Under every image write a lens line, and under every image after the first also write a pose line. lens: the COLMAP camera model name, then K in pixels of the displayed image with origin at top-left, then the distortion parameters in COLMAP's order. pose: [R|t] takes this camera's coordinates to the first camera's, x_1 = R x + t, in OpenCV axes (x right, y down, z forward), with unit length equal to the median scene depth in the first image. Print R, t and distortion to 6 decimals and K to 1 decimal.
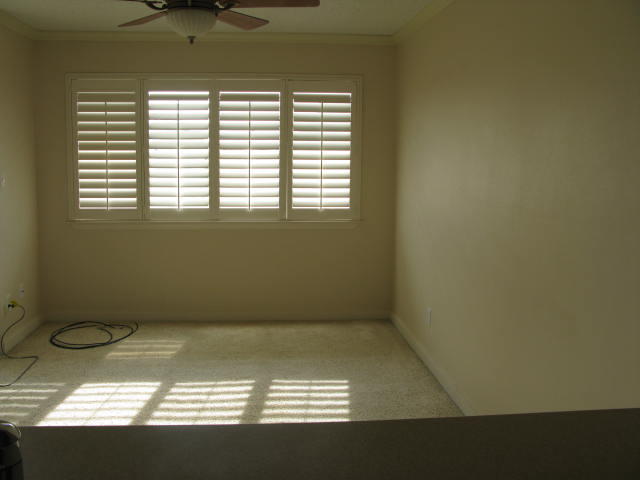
lens RADIAL K [[646.6, 0, 317.6], [0, 646.6, 237.5], [0, 0, 1]] dist [-0.114127, 0.000000]
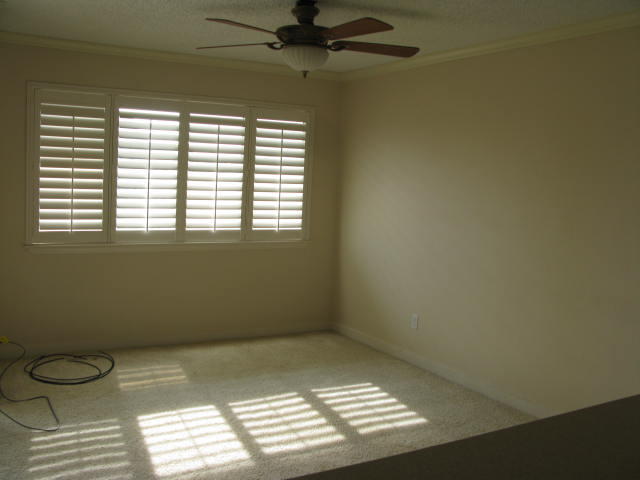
lens RADIAL K [[646.6, 0, 324.7], [0, 646.6, 234.7], [0, 0, 1]] dist [-0.114127, 0.000000]
pose [[0.903662, -0.010526, 0.428117, -0.393651], [0.024783, 0.999308, -0.027741, -0.005234], [-0.427528, 0.035679, 0.903298, 0.011577]]
